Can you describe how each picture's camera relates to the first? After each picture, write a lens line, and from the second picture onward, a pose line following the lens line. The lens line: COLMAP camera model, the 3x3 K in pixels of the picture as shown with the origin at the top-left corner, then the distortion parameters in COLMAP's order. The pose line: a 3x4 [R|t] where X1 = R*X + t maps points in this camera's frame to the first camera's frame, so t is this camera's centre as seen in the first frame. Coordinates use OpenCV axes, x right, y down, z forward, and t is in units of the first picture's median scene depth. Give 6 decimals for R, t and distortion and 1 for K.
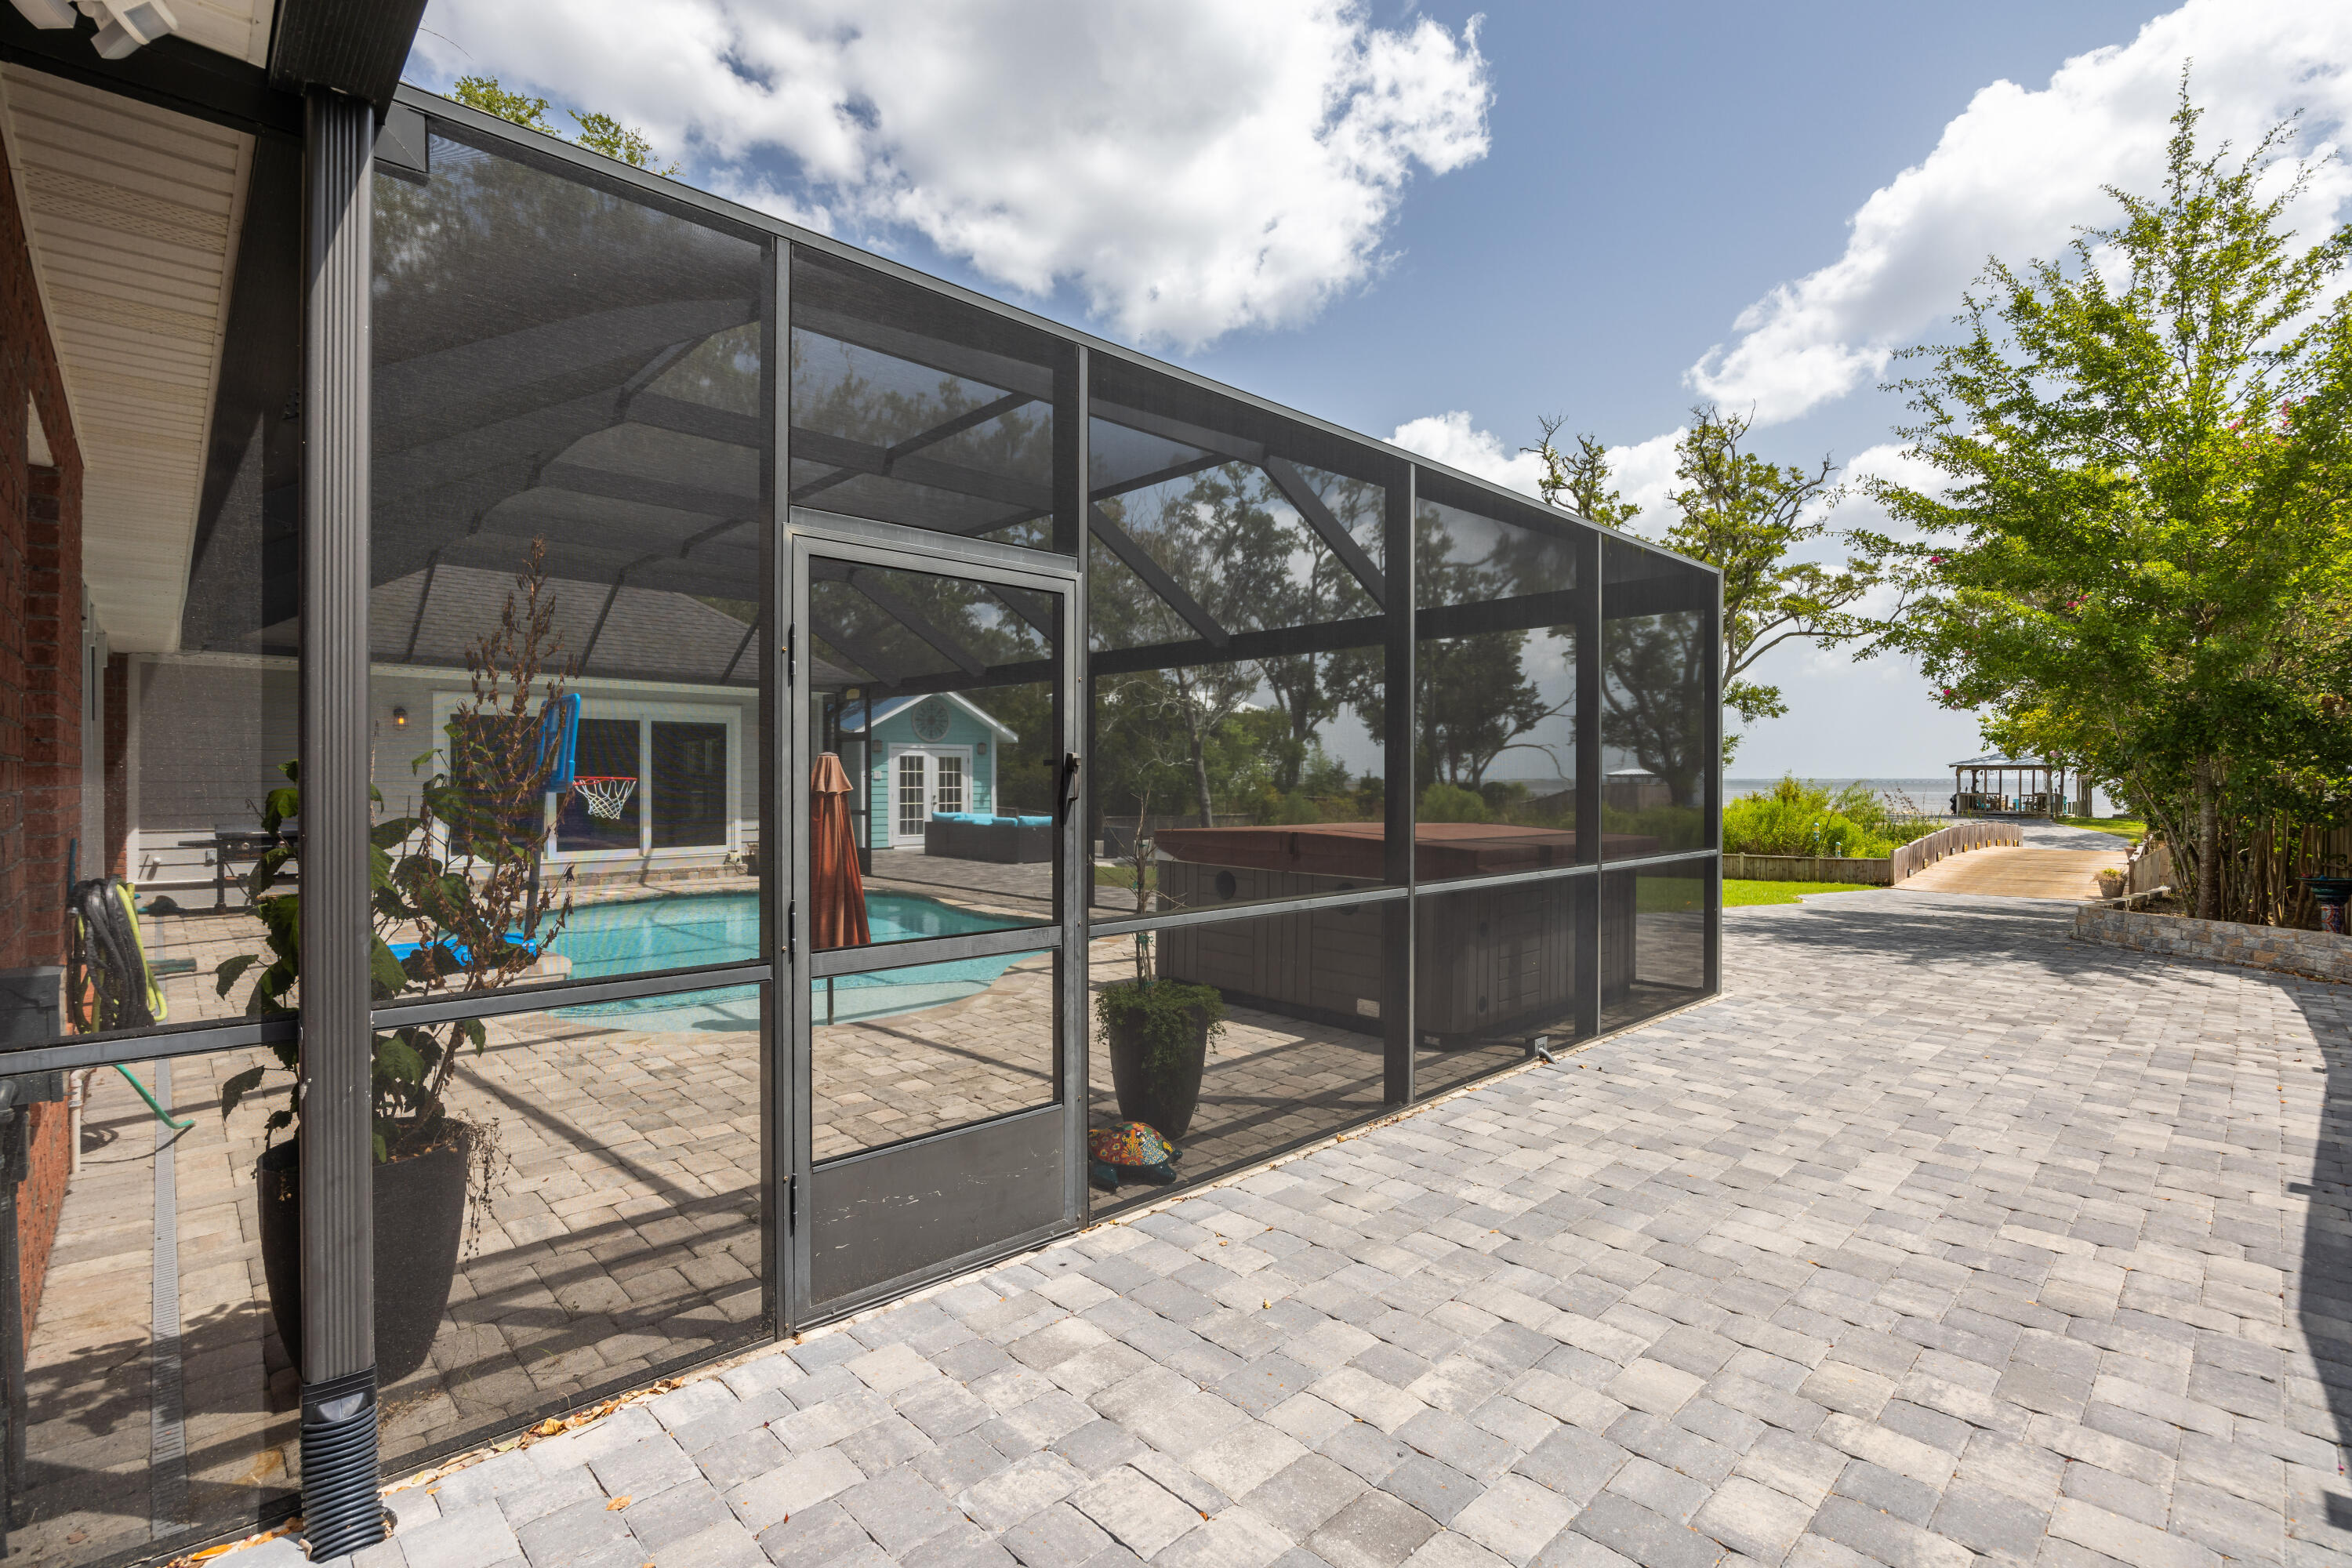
lens RADIAL K [[1063.0, 0, 1155.7], [0, 1063.0, 781.8], [0, 0, 1]] dist [-0.015544, 0.002491]
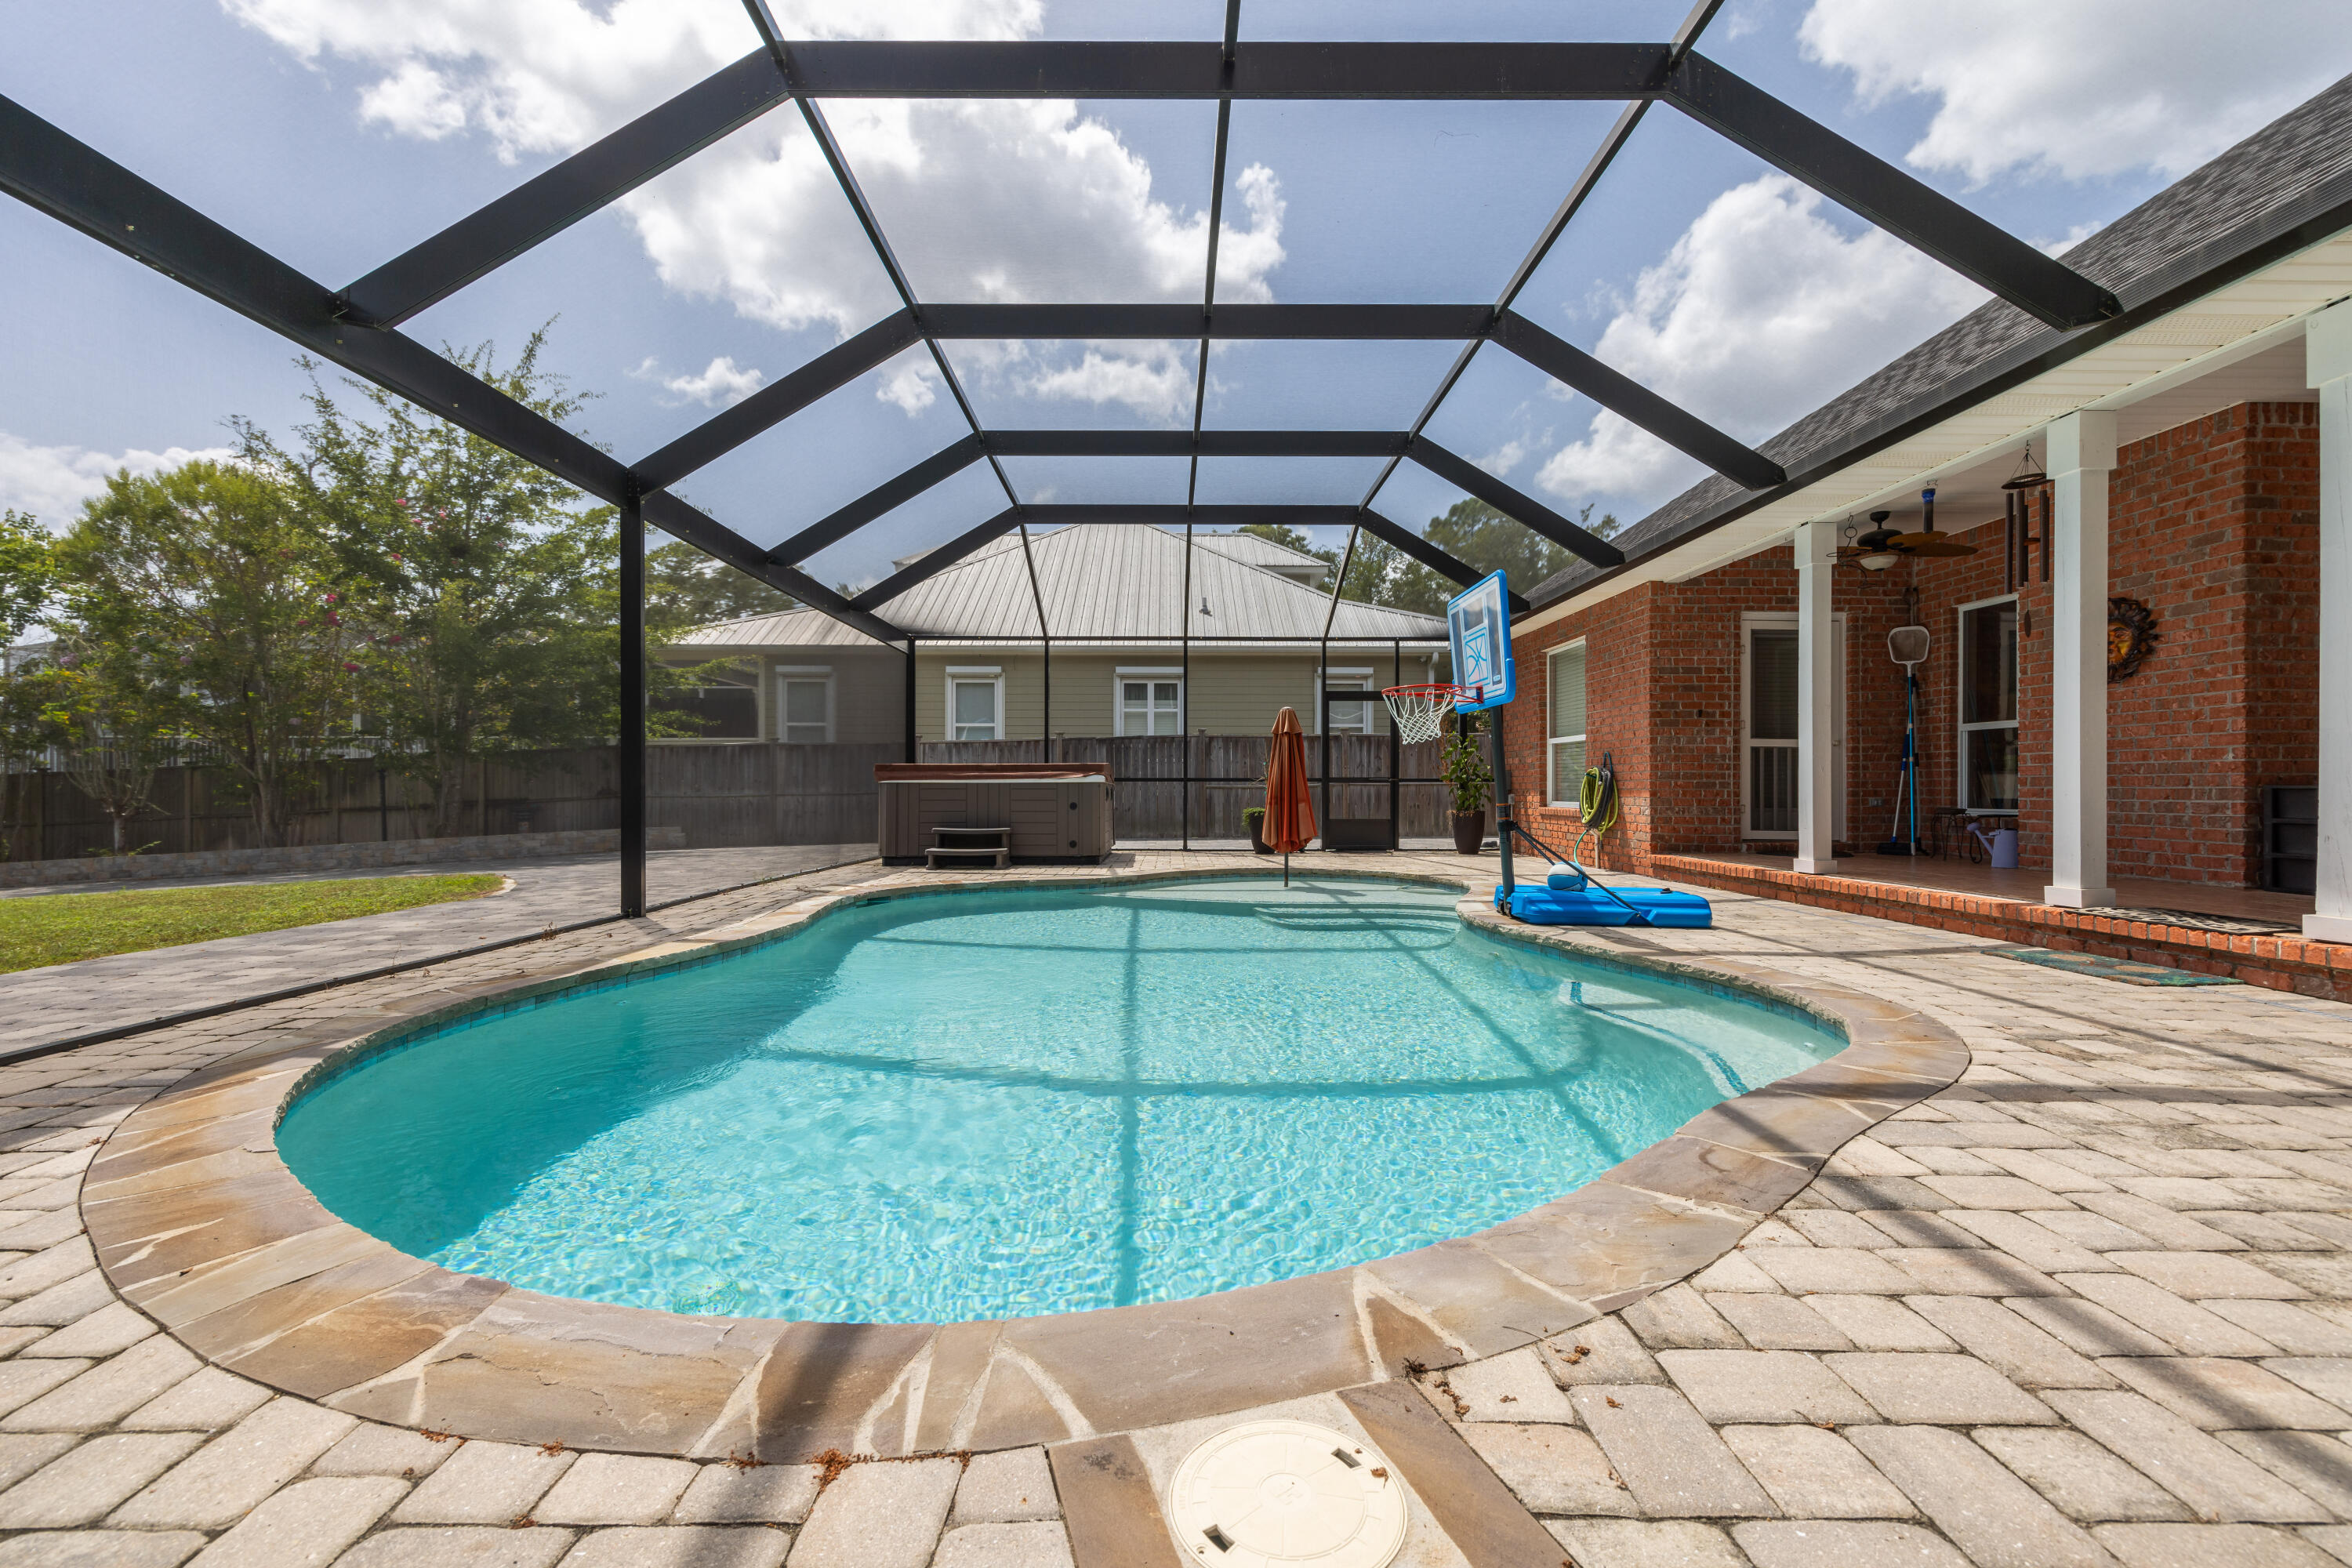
lens RADIAL K [[945.4, 0, 1172.1], [0, 945.4, 784.9], [0, 0, 1]] dist [-0.000361, -0.000125]
pose [[-0.745049, 0.000195, 0.667010, -0.297040], [-0.000764, 0.999999, -0.001146, 0.023744], [-0.667010, -0.001364, -0.745048, 0.597301]]
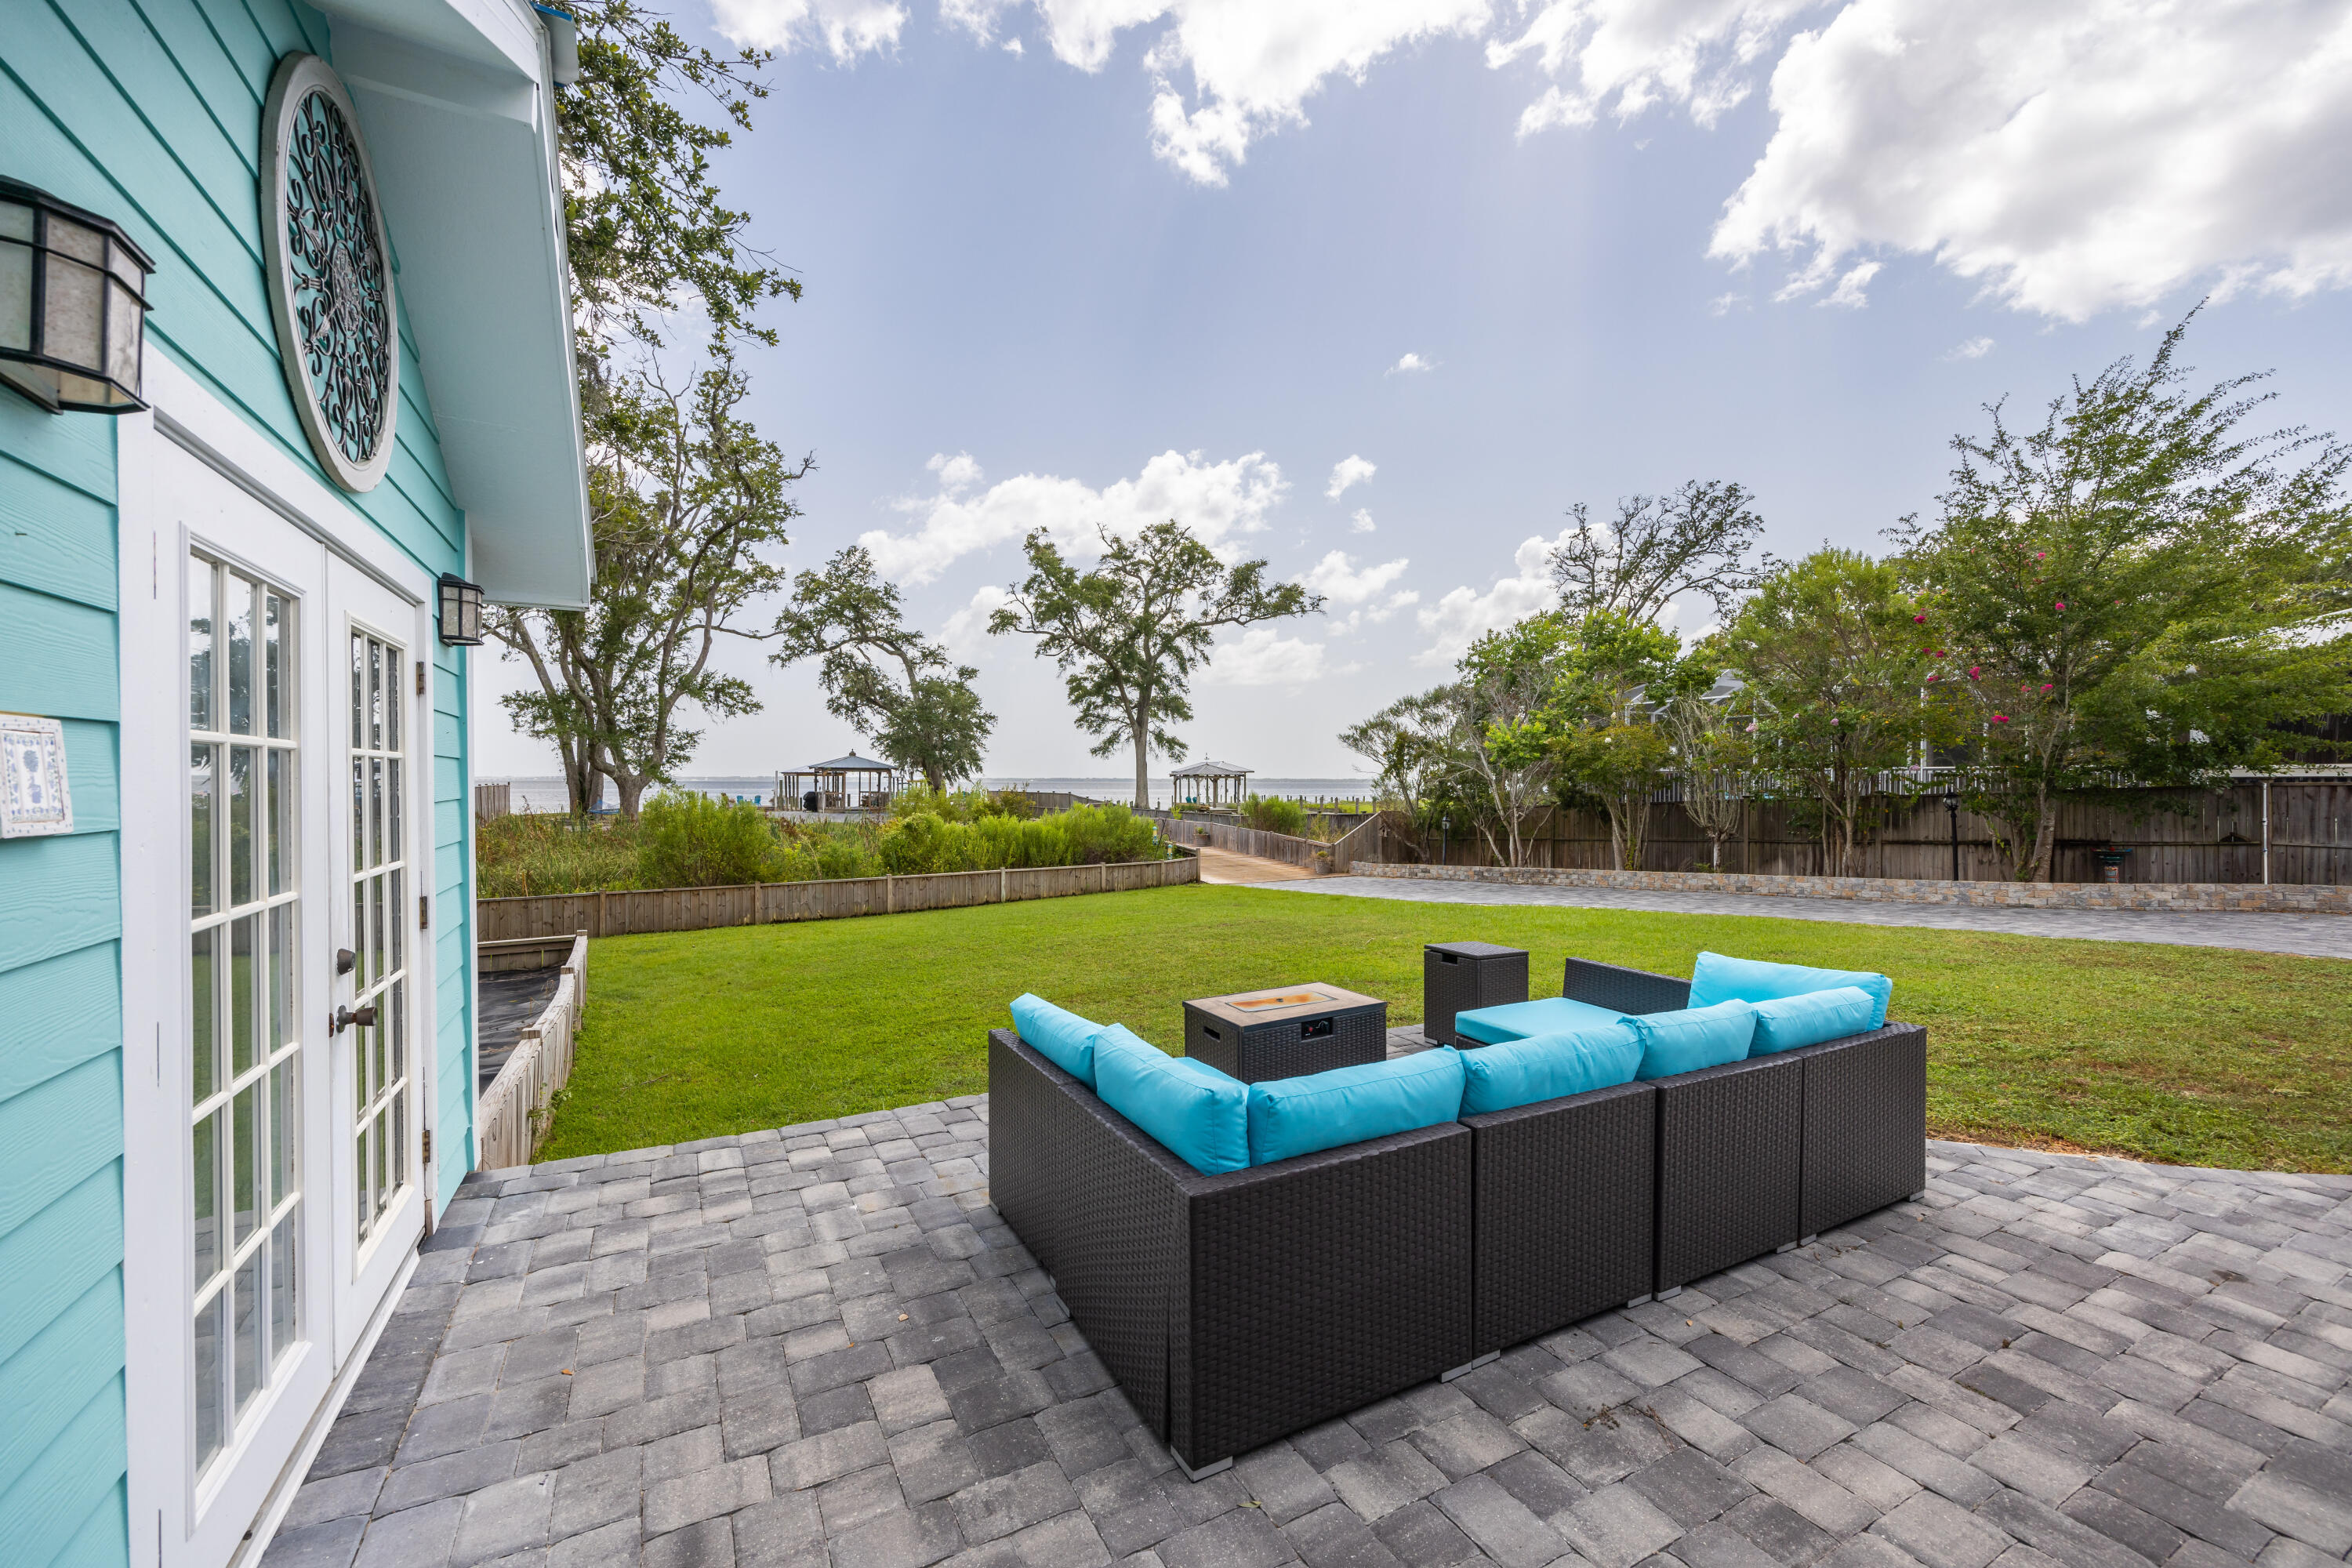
lens RADIAL K [[945.4, 0, 1164.0], [0, 945.4, 803.9], [0, 0, 1]] dist [-0.000361, -0.000125]
pose [[0.242969, -0.025643, 0.969695, -0.266803], [-0.000432, 0.999648, 0.026543, -0.007191], [-0.970034, -0.006868, 0.242872, 0.851036]]
